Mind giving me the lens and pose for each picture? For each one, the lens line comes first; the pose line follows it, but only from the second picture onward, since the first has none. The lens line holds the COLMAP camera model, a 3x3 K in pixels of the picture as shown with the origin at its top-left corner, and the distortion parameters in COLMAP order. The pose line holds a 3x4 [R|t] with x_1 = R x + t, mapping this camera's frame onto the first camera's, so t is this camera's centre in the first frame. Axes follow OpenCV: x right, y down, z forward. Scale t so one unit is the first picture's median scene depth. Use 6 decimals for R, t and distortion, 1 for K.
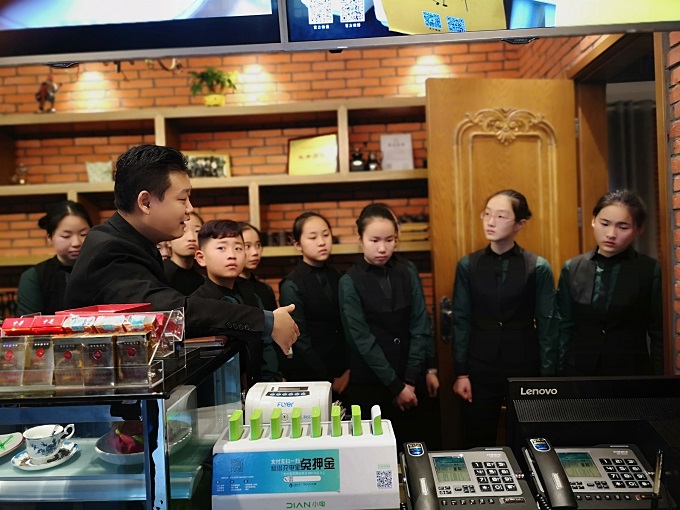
lens RADIAL K [[518.1, 0, 340.0], [0, 518.1, 255.0], [0, 0, 1]] dist [0.067619, -0.079018]
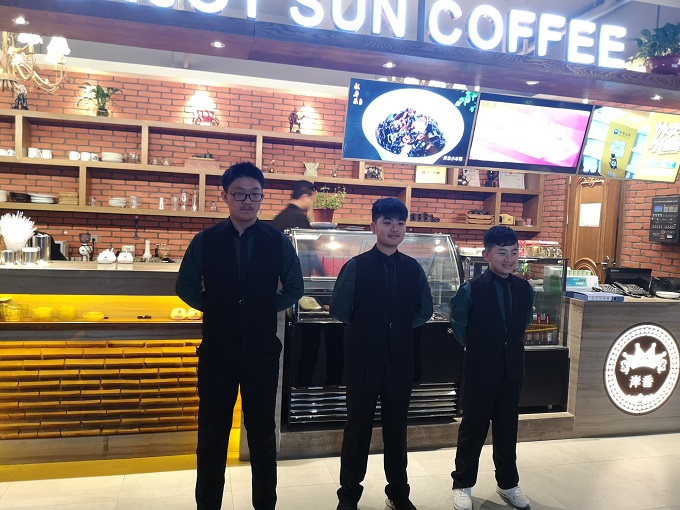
lens RADIAL K [[539.8, 0, 340.6], [0, 539.8, 257.9], [0, 0, 1]] dist [0.031019, -0.069156]
pose [[0.954174, 0.060430, 0.293088, -0.866294], [-0.074663, 0.996499, 0.037608, 0.055436], [-0.289789, -0.057767, 0.955345, -0.701024]]
